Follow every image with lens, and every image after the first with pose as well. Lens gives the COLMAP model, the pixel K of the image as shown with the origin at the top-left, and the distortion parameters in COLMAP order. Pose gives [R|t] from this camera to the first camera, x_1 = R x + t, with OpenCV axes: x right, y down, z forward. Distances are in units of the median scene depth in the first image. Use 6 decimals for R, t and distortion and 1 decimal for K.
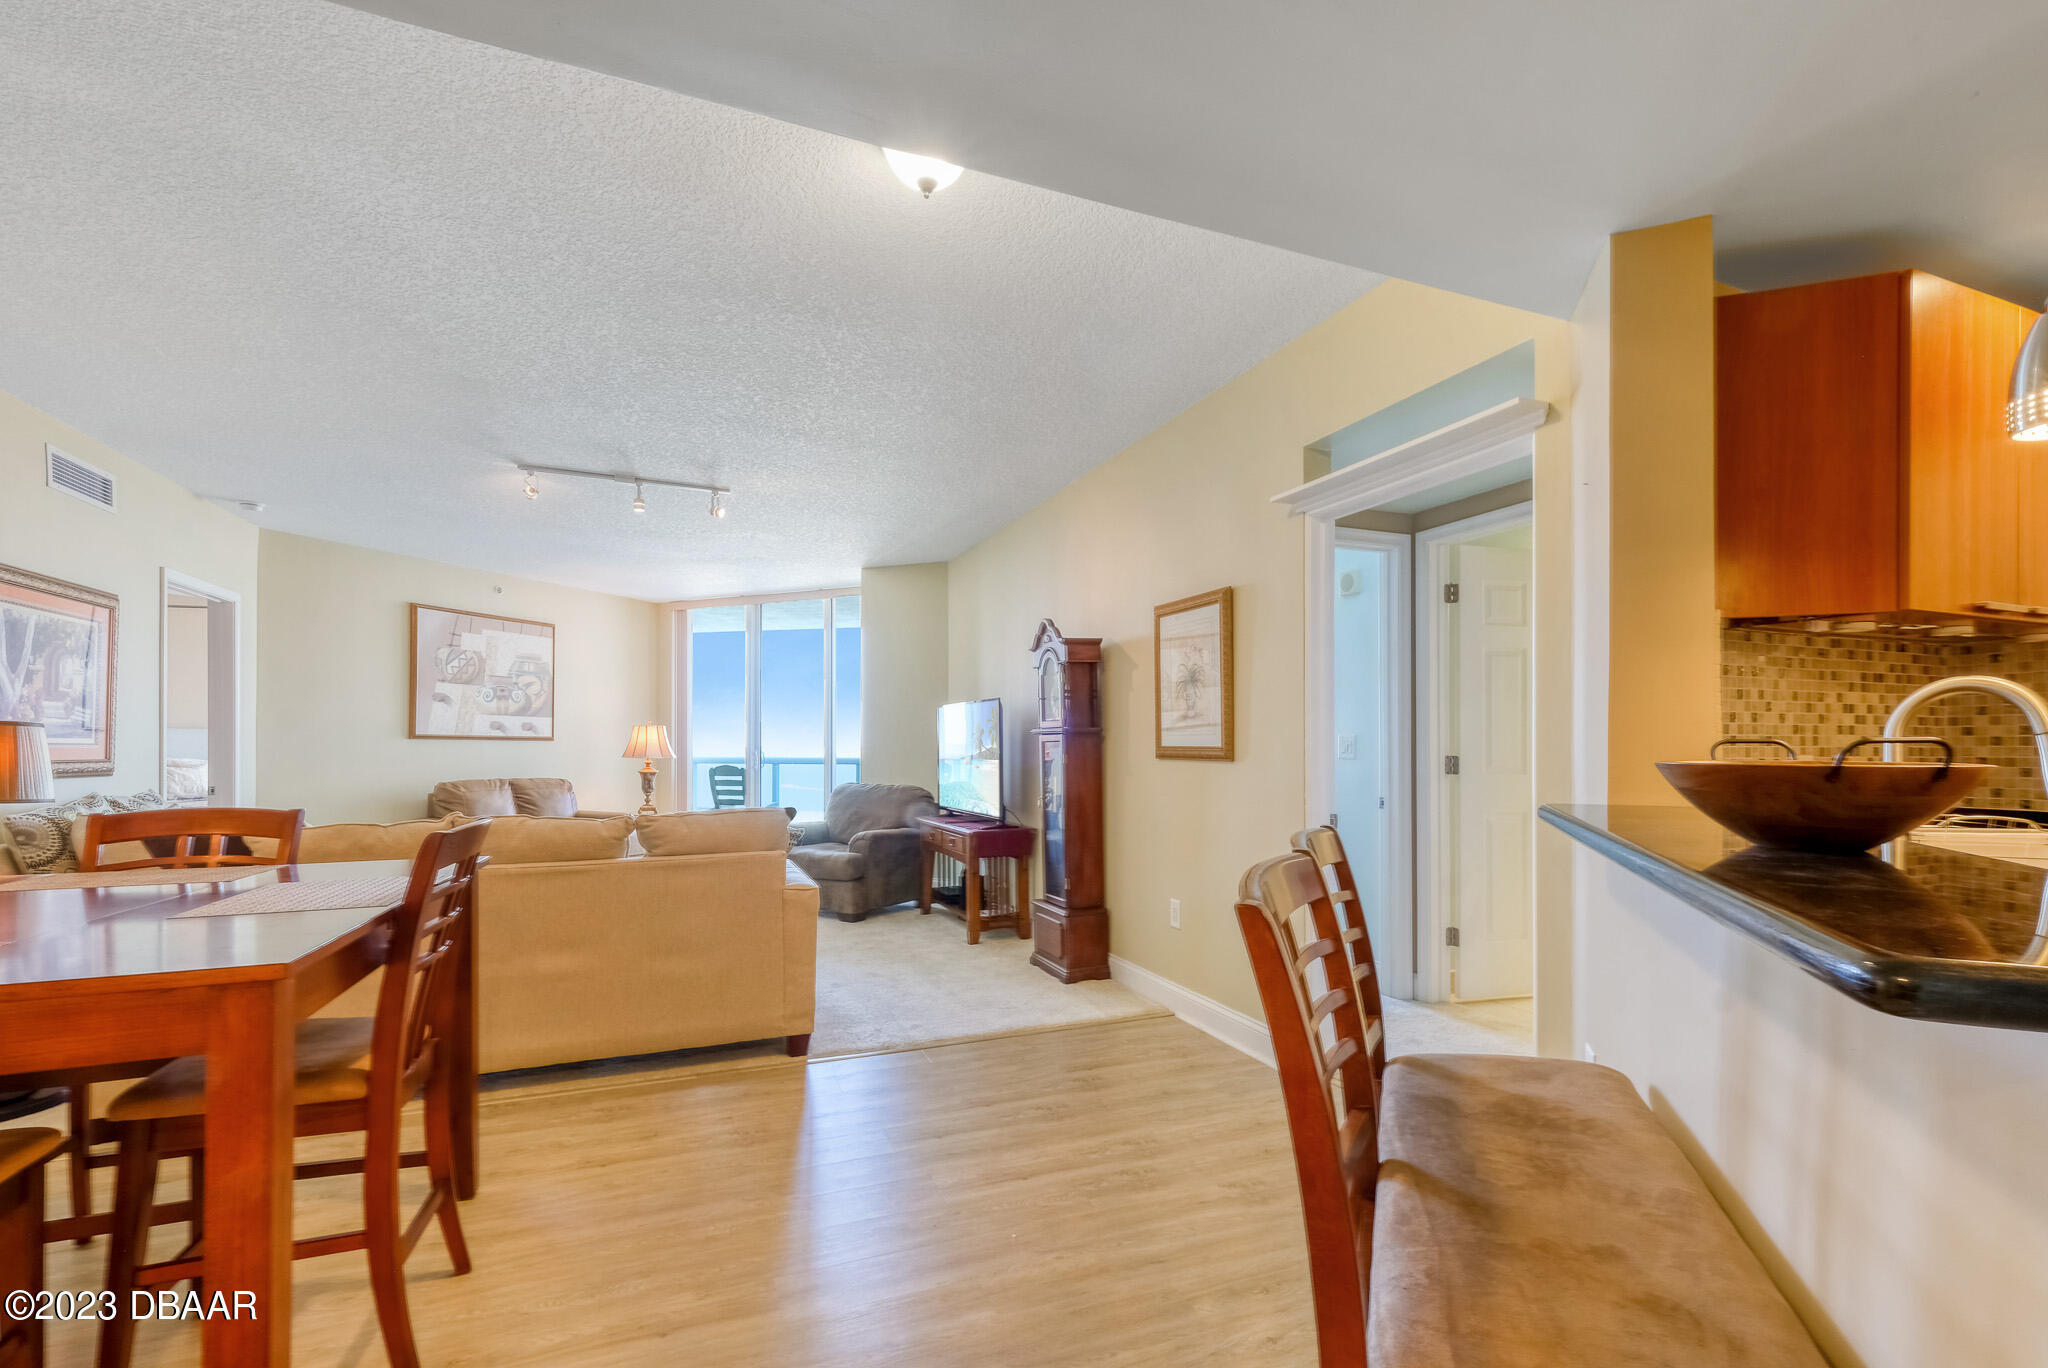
lens RADIAL K [[977.7, 0, 1070.5], [0, 977.7, 743.9], [0, 0, 1]] dist [0.005284, 0.001900]
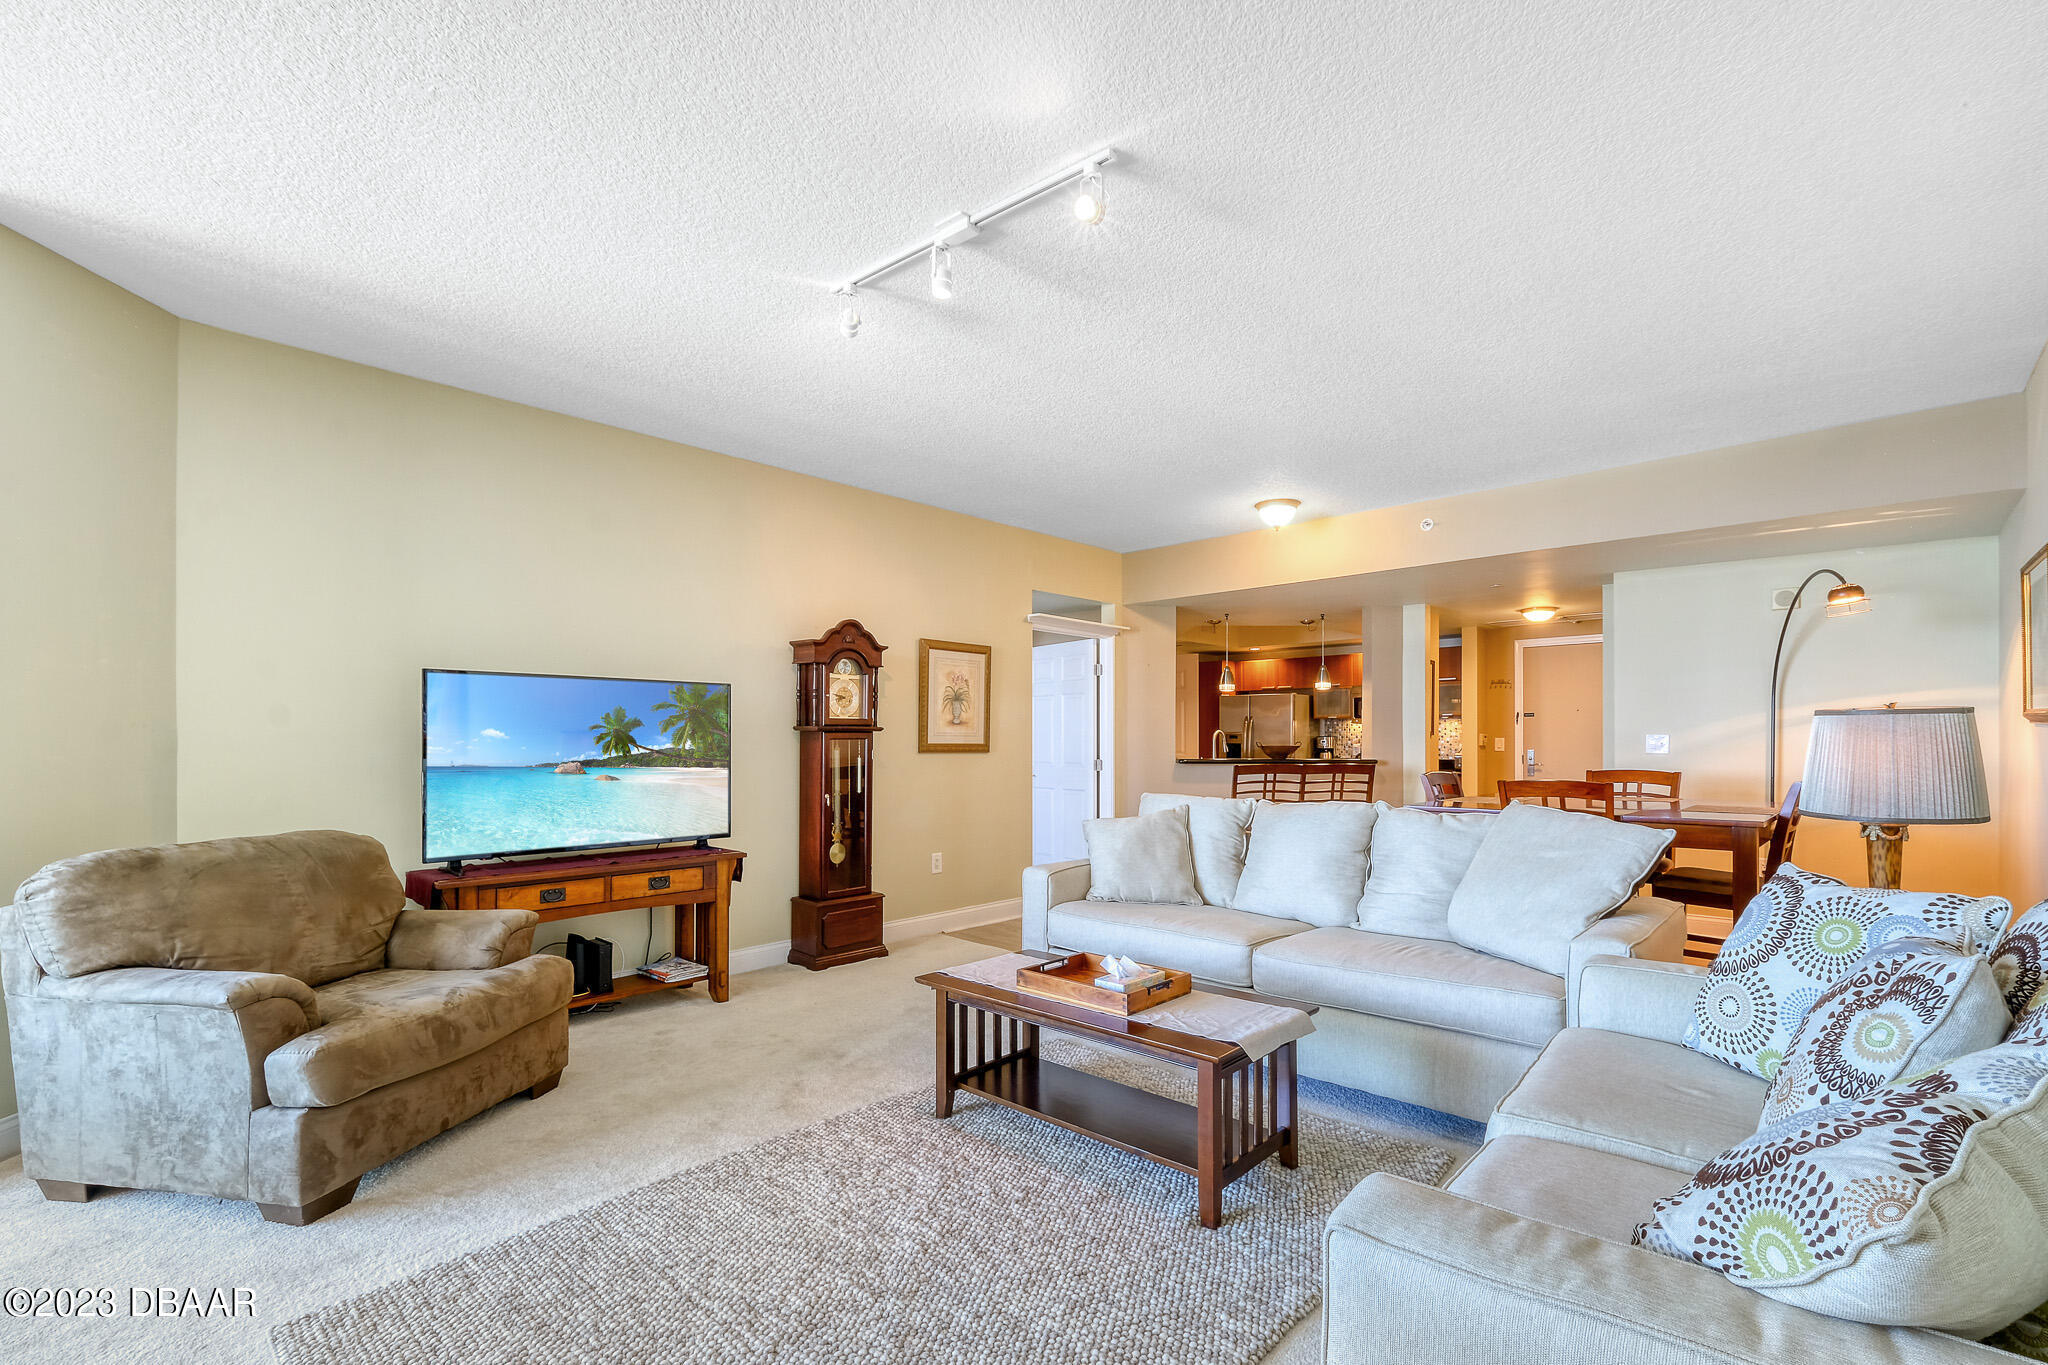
lens RADIAL K [[908.8, 0, 1037.2], [0, 908.8, 744.9], [0, 0, 1]] dist [0.023415, -0.003344]
pose [[-0.440375, 0.000111, 0.897814, -0.680617], [0.002279, 0.999997, 0.000994, 0.001861], [-0.897811, 0.002483, -0.440374, 0.898175]]
